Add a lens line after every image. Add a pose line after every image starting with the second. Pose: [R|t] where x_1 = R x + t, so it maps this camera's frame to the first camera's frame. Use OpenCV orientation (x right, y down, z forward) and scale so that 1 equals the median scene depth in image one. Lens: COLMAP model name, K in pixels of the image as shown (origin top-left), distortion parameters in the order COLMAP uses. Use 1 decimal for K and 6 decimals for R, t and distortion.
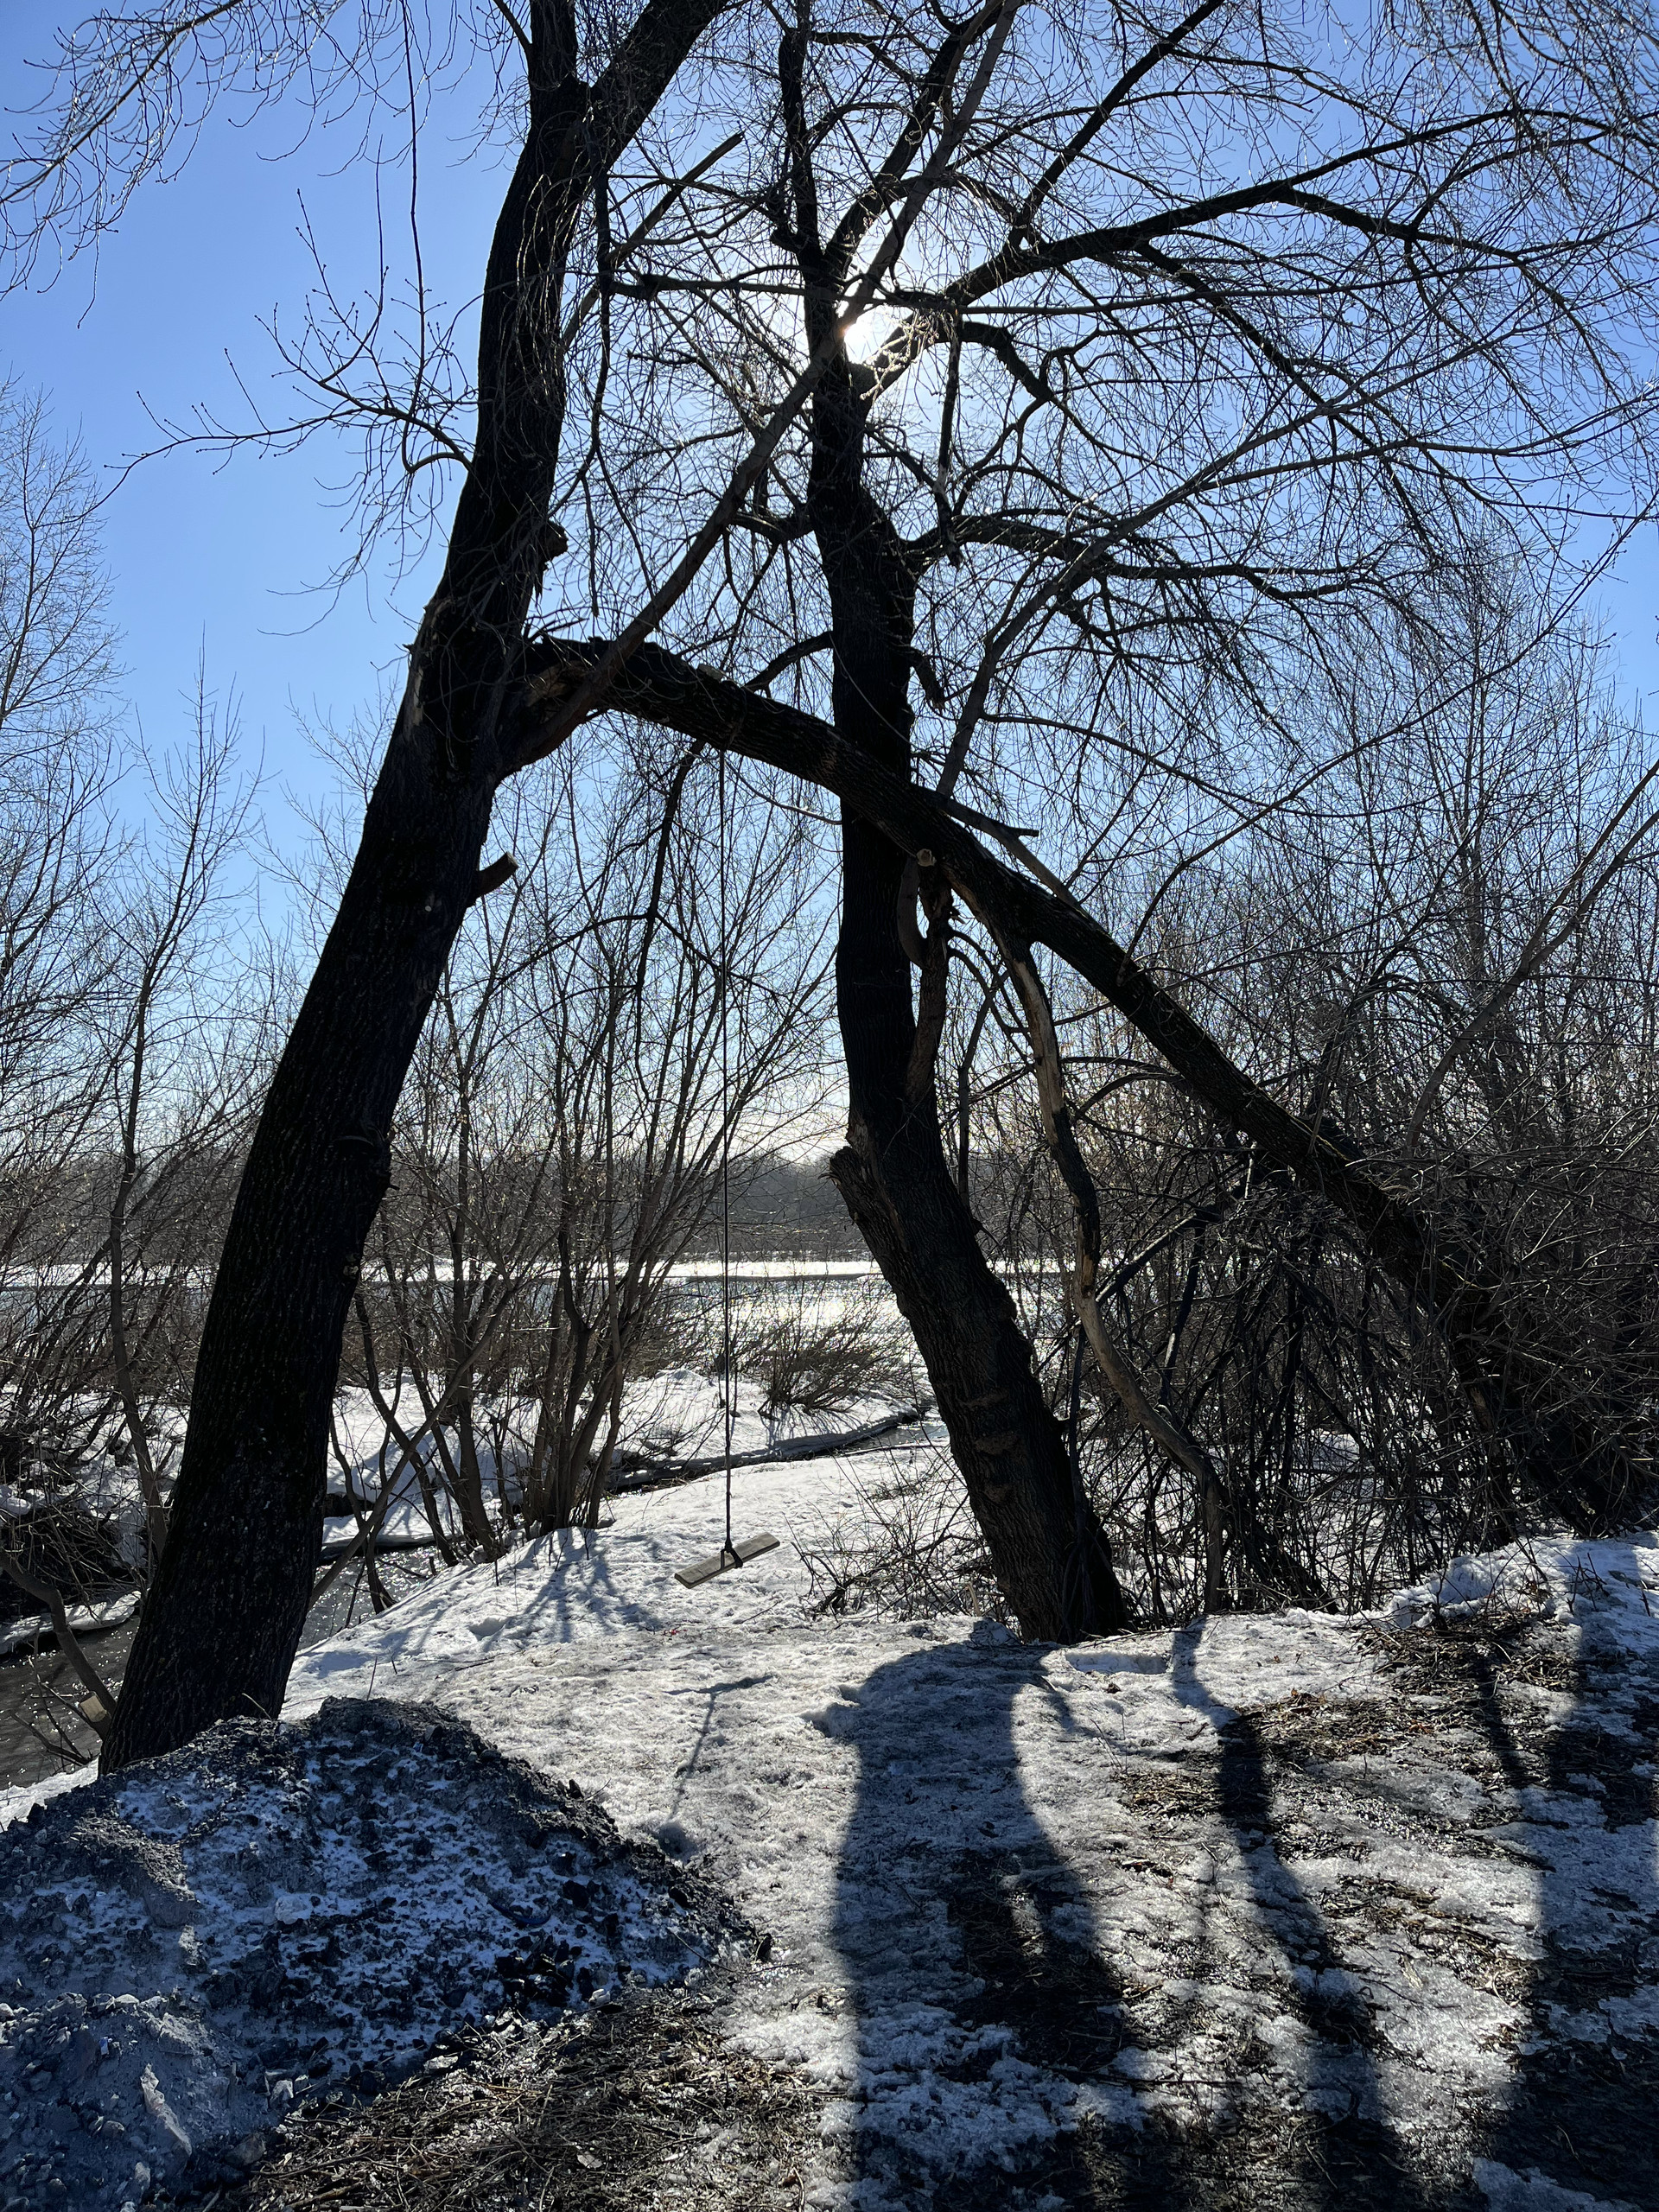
lens RADIAL K [[1559.4, 0, 845.4], [0, 1559.4, 1112.0], [0, 0, 1]] dist [-0.001126, -0.050199]
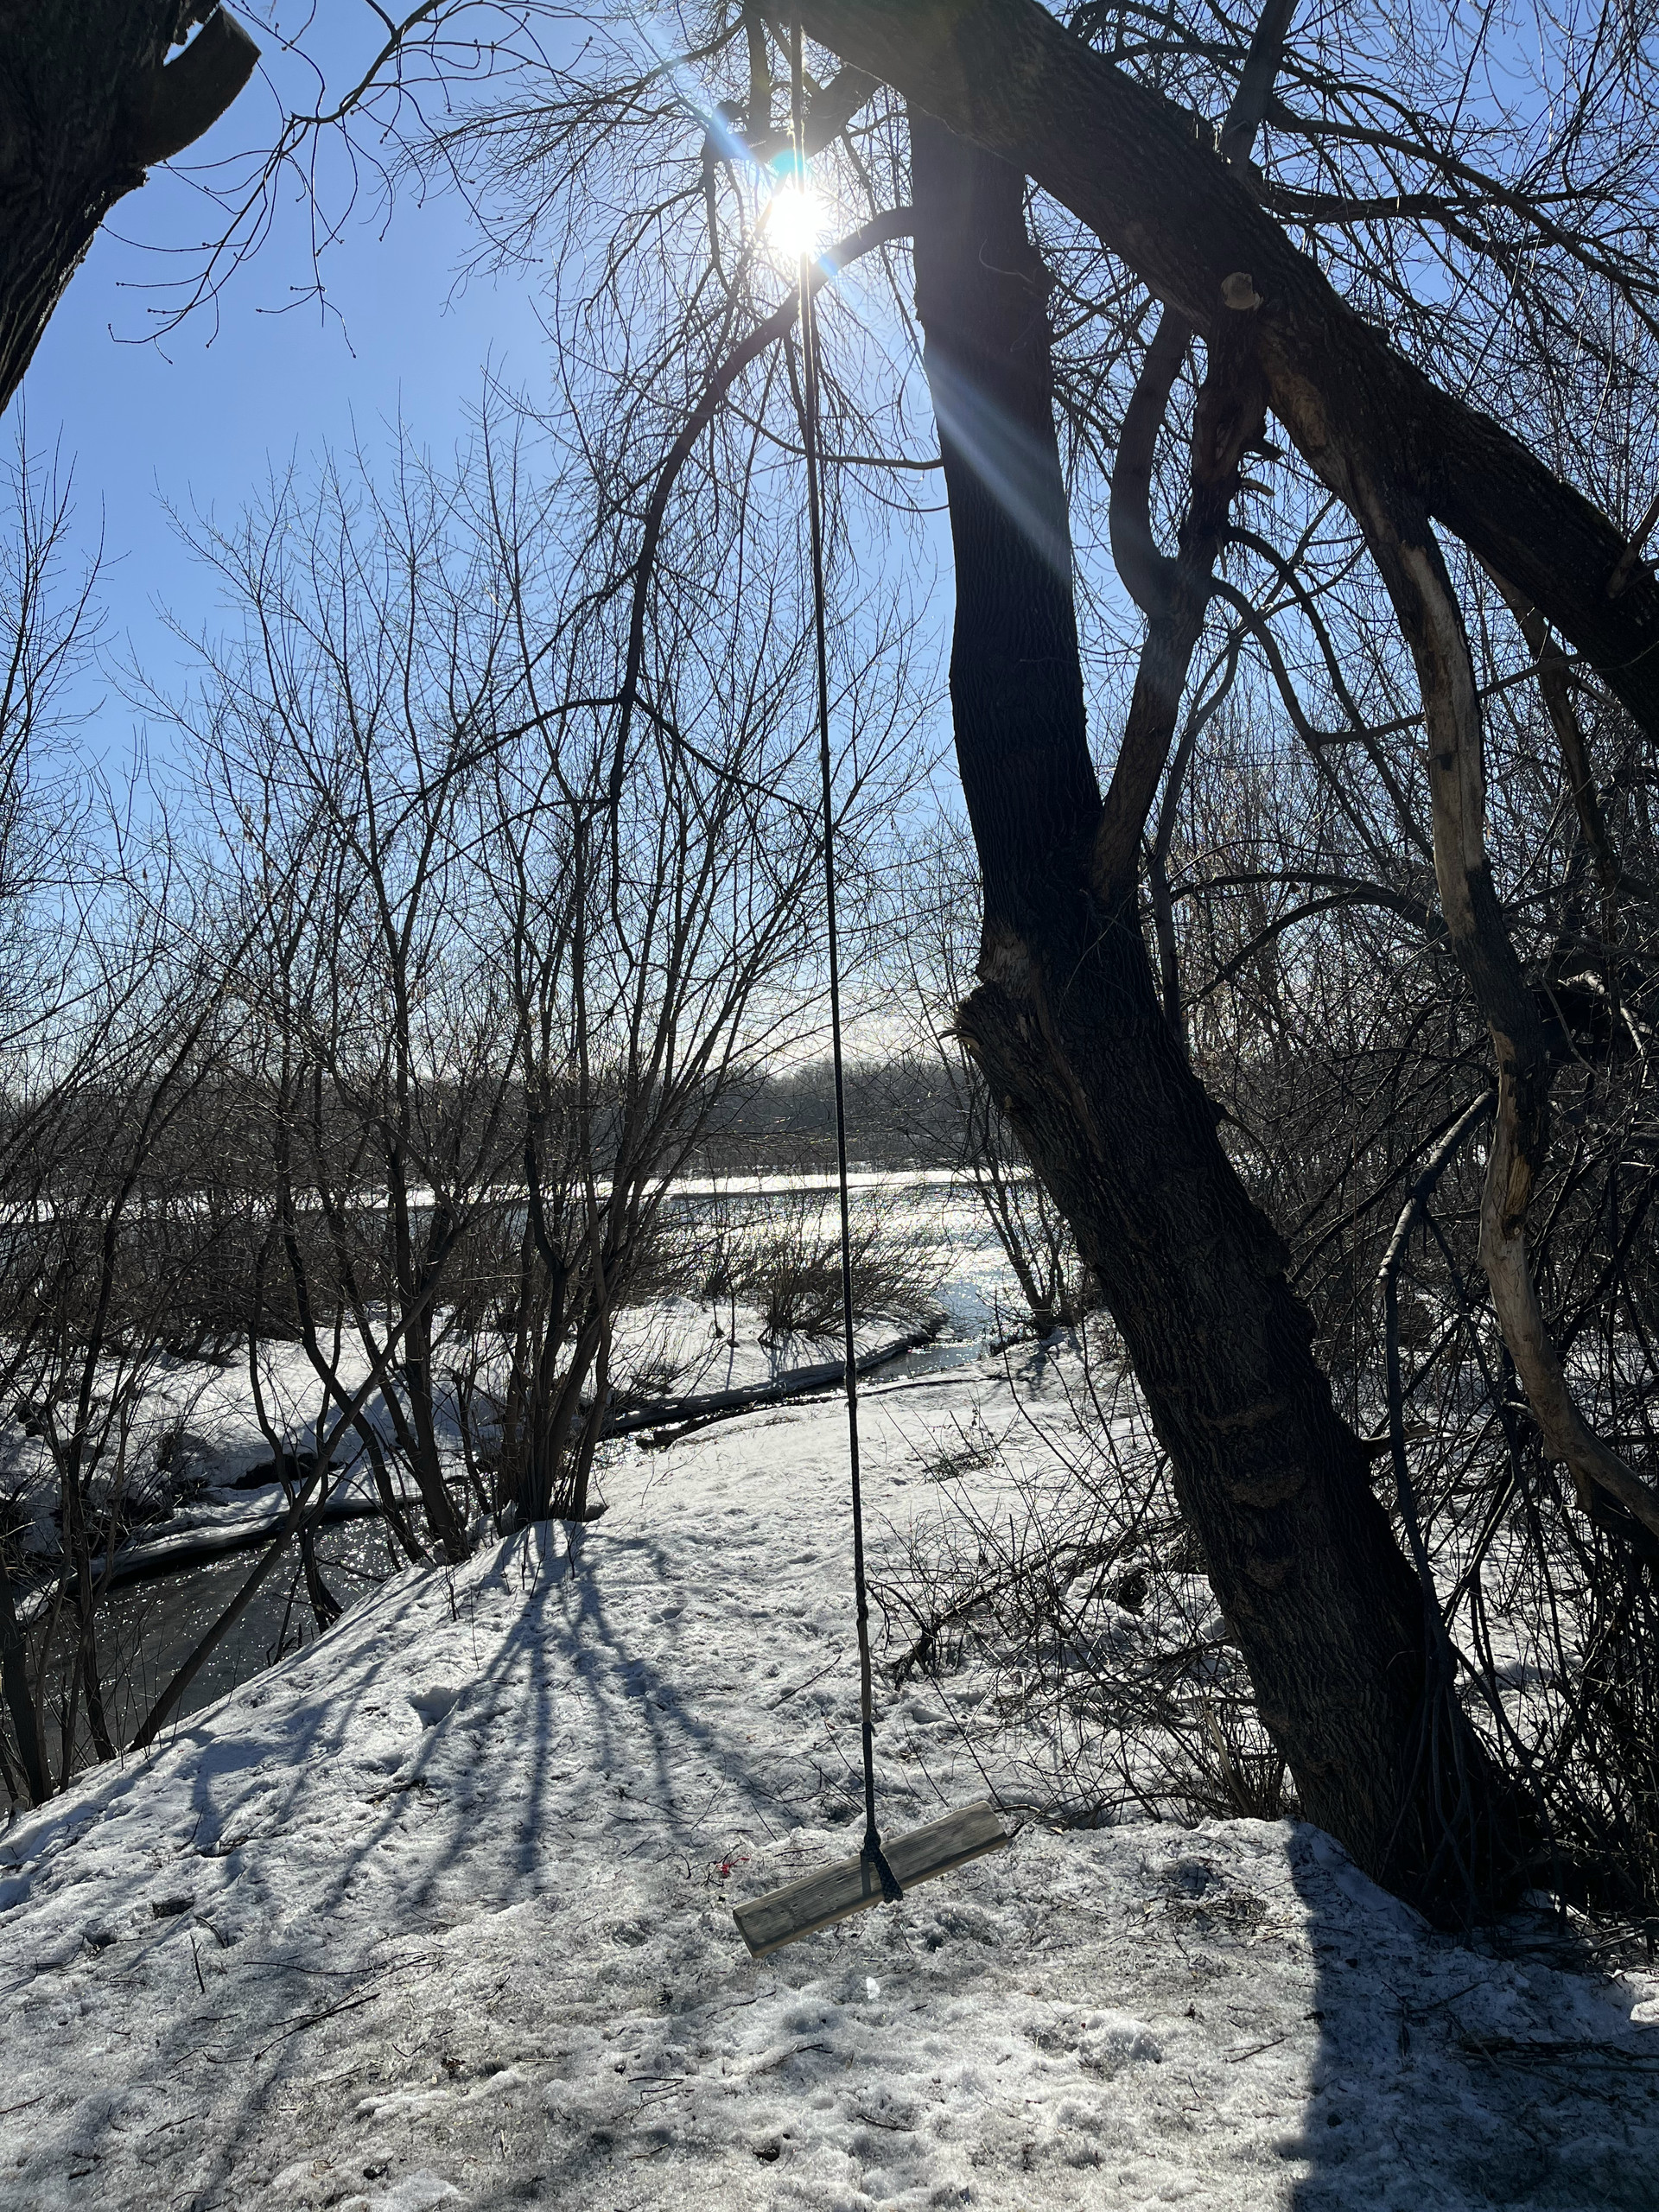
lens RADIAL K [[1559.4, 0, 814.1], [0, 1559.4, 1103.7], [0, 0, 1]] dist [-0.001126, -0.050199]
pose [[0.999557, -0.029052, -0.006502, -0.026057], [0.029345, 0.998278, 0.050794, 0.015839], [0.005015, -0.050962, 0.998688, 0.182416]]
